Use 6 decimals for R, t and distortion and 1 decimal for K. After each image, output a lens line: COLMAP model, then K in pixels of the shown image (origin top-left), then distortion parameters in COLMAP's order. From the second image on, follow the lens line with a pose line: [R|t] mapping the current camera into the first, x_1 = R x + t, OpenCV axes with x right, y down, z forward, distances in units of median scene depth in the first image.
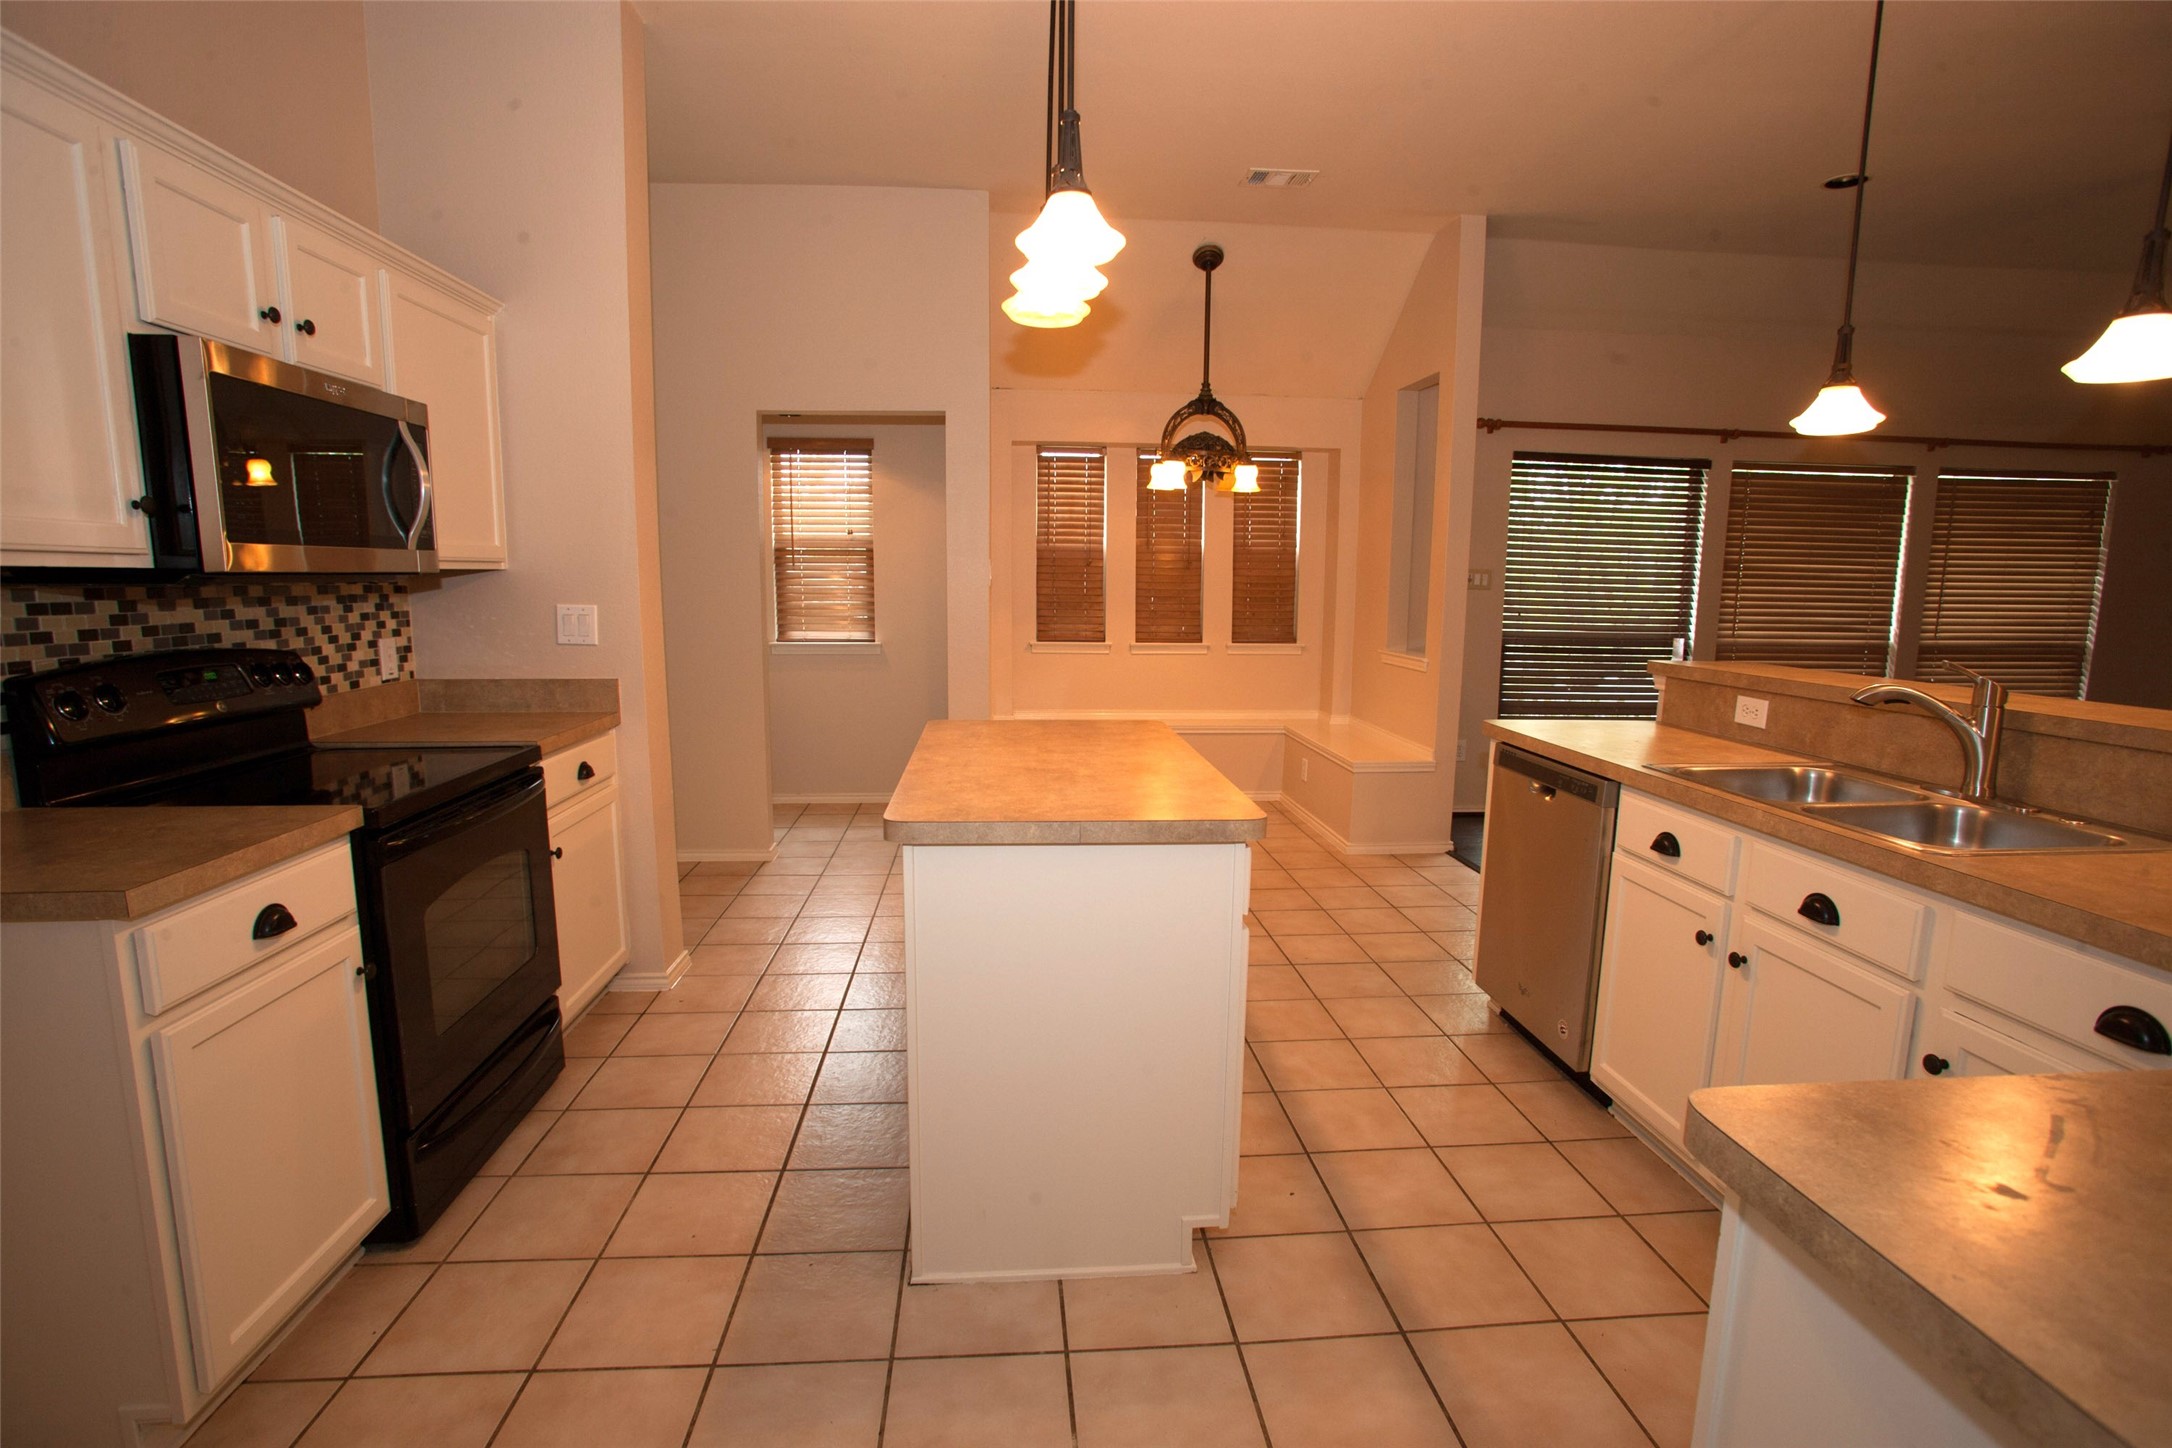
lens RADIAL K [[1030.6, 0, 1077.9], [0, 1030.6, 726.0], [0, 0, 1]] dist [-0.003059, 0.000291]
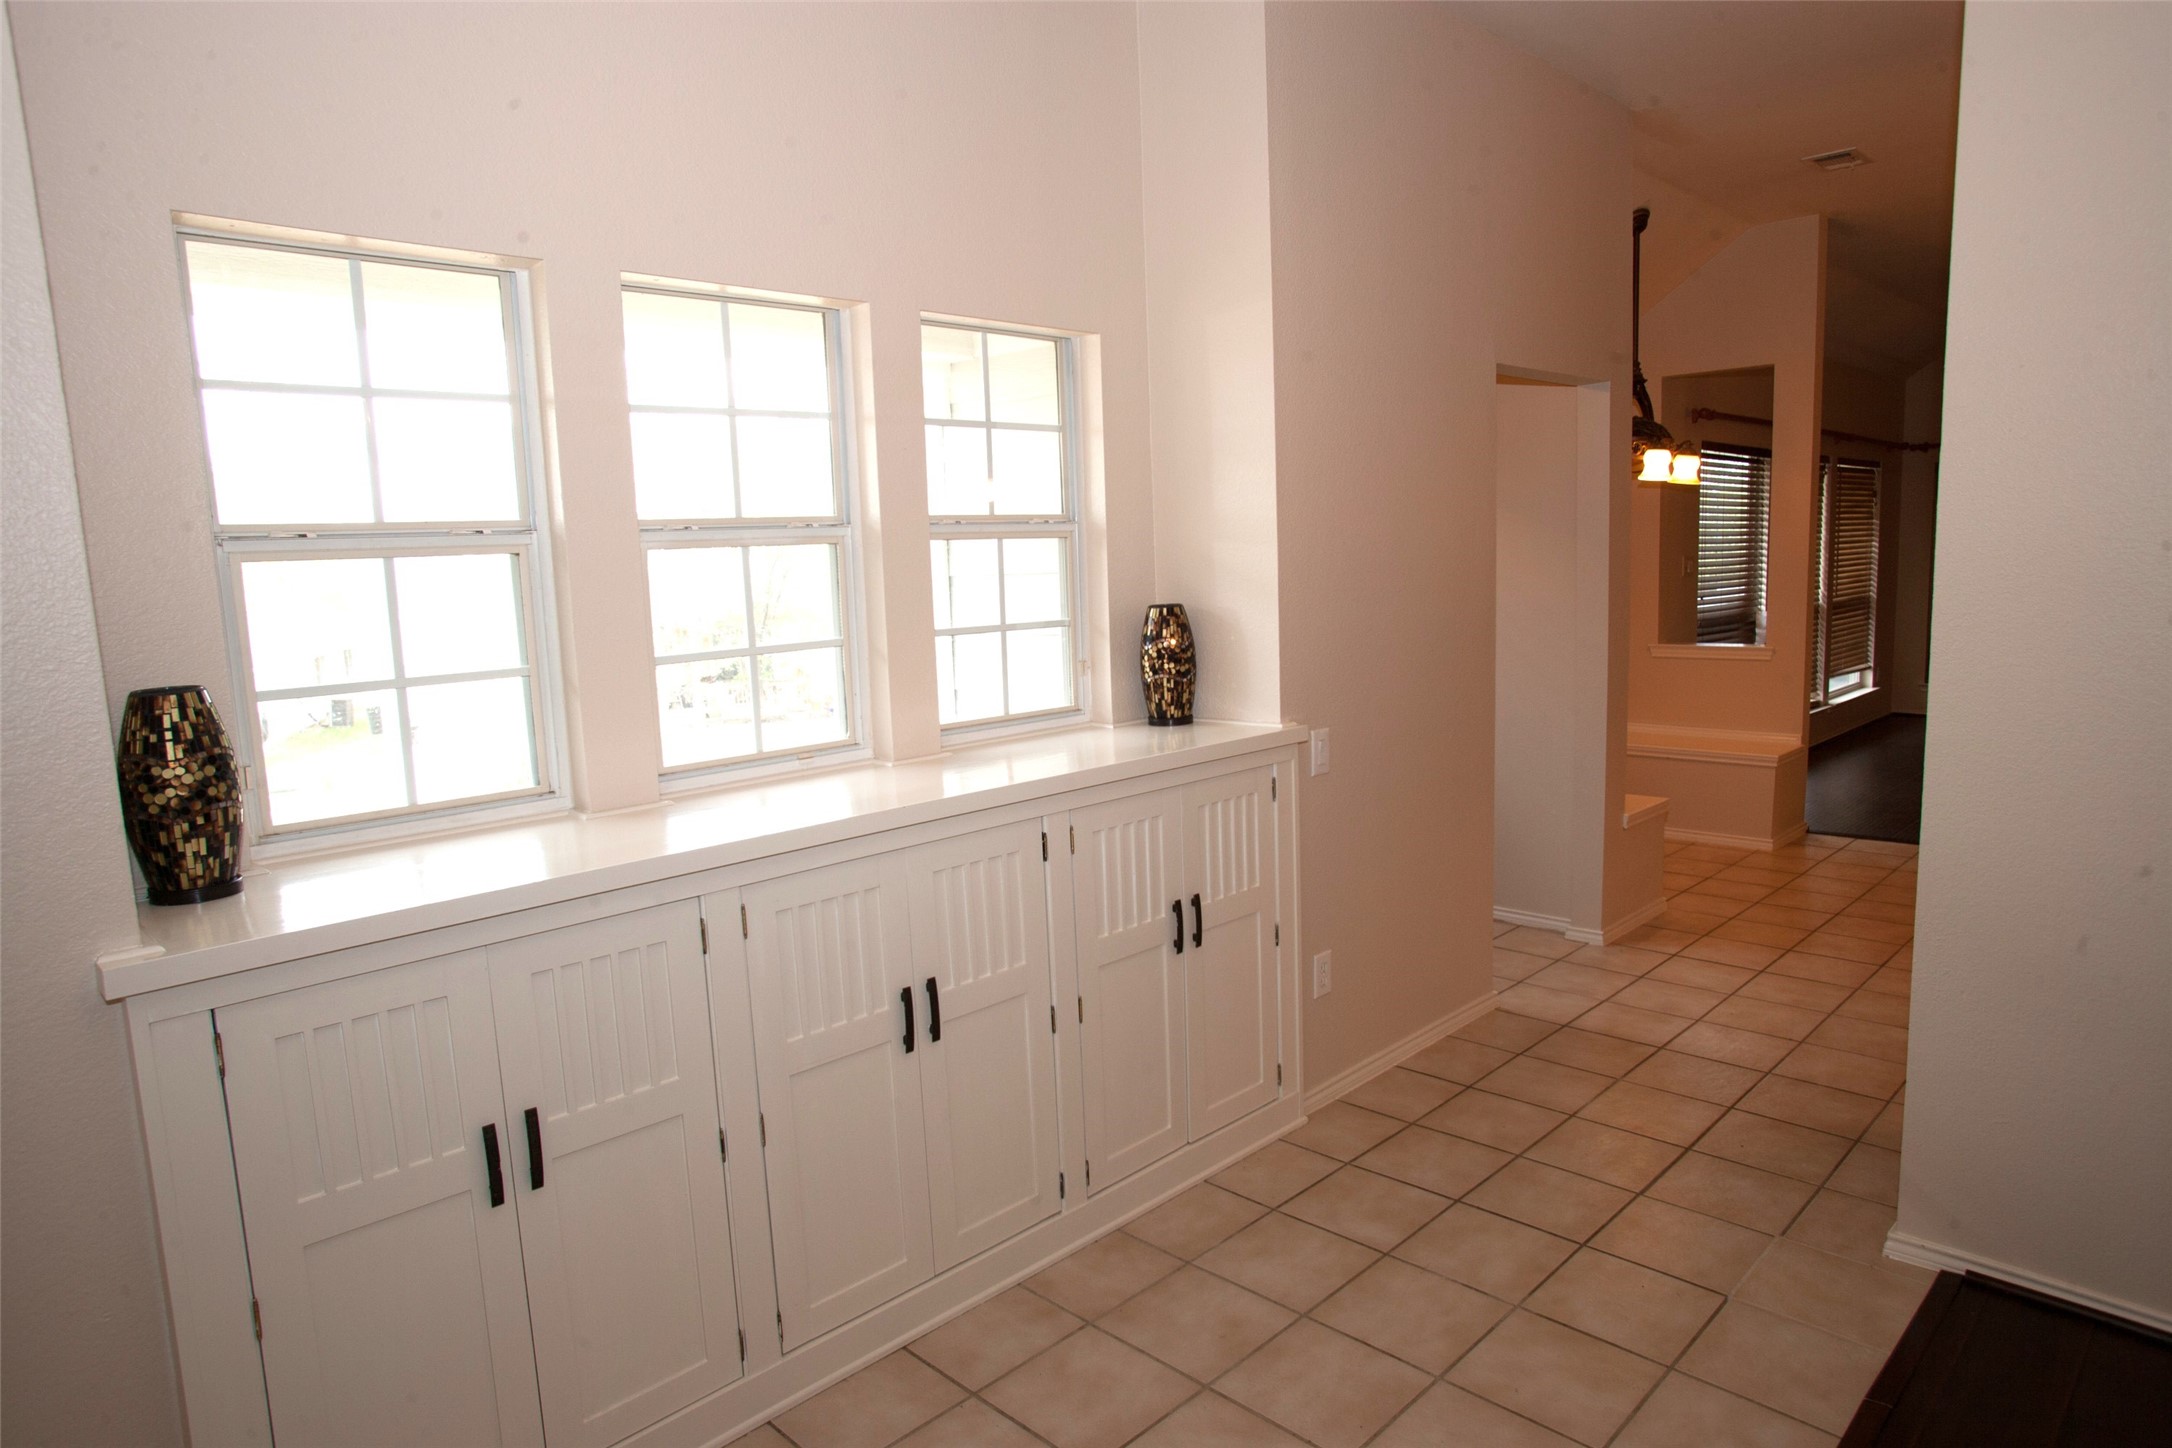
lens RADIAL K [[1282.4, 0, 1086.4], [0, 1282.4, 726.6], [0, 0, 1]] dist [0.001573, 0.003026]
pose [[0.763999, -0.122742, 0.633435, -1.869473], [0.135923, 0.990325, 0.027957, -0.218408], [-0.630738, 0.064740, 0.773291, 0.891721]]
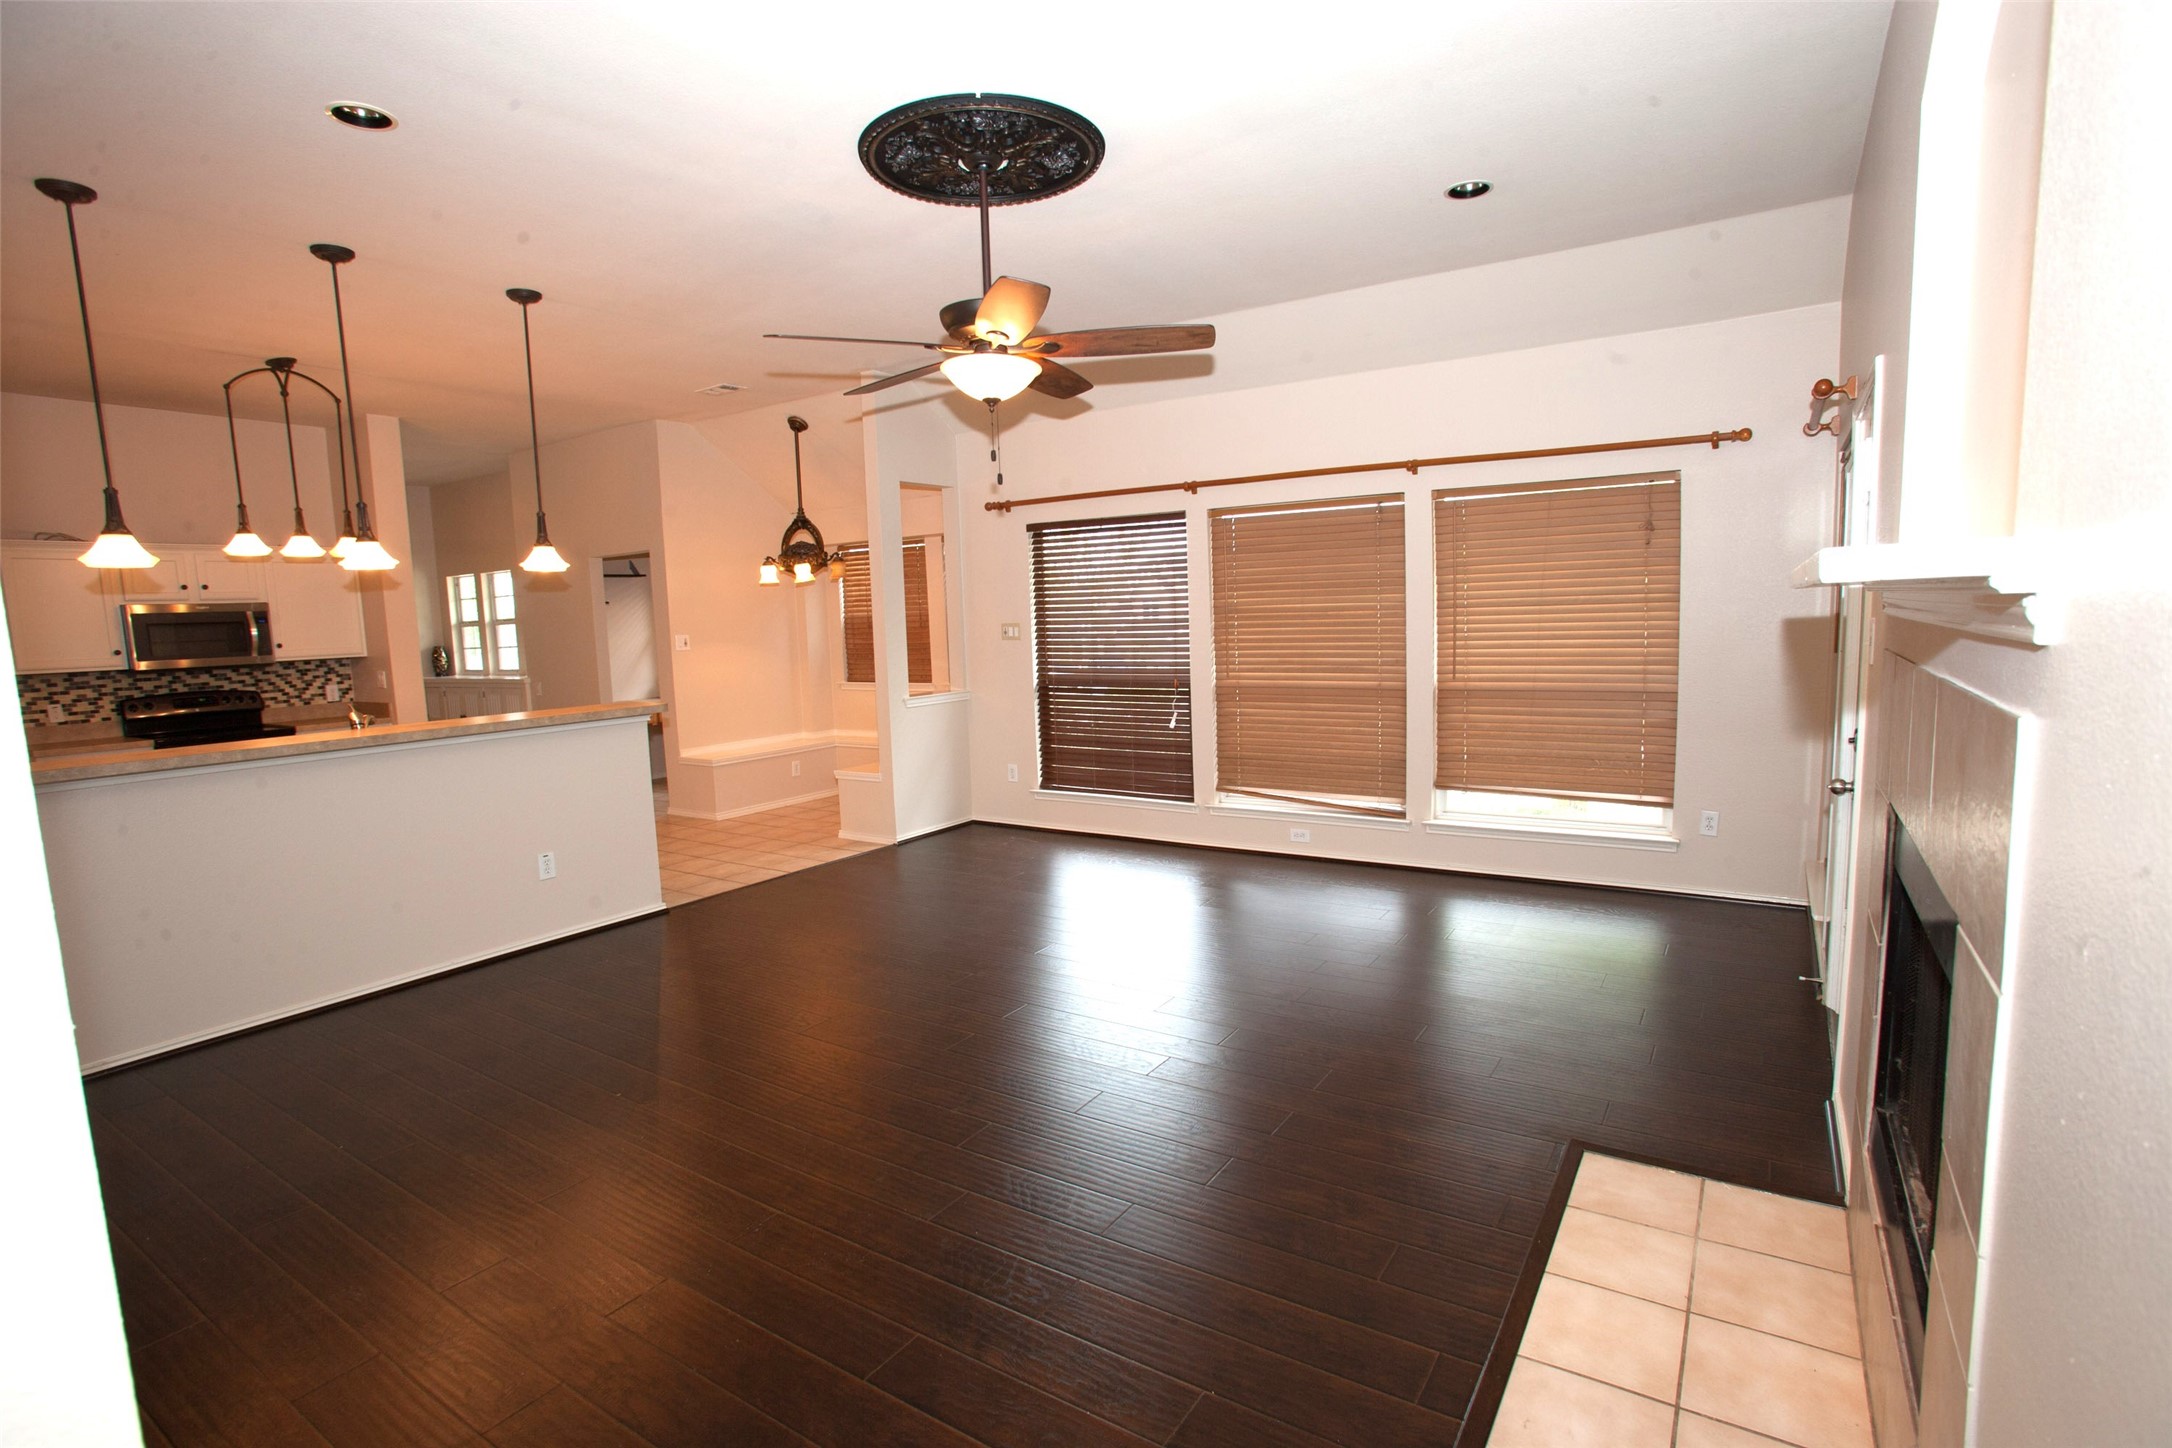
lens RADIAL K [[1030.6, 0, 1078.3], [0, 1030.6, 726.6], [0, 0, 1]] dist [-0.003059, 0.000291]
pose [[0.774820, 0.026924, -0.631608, 2.684145], [-0.043084, 0.999019, -0.010268, -0.040979], [0.630712, 0.035168, 0.775220, 0.222536]]
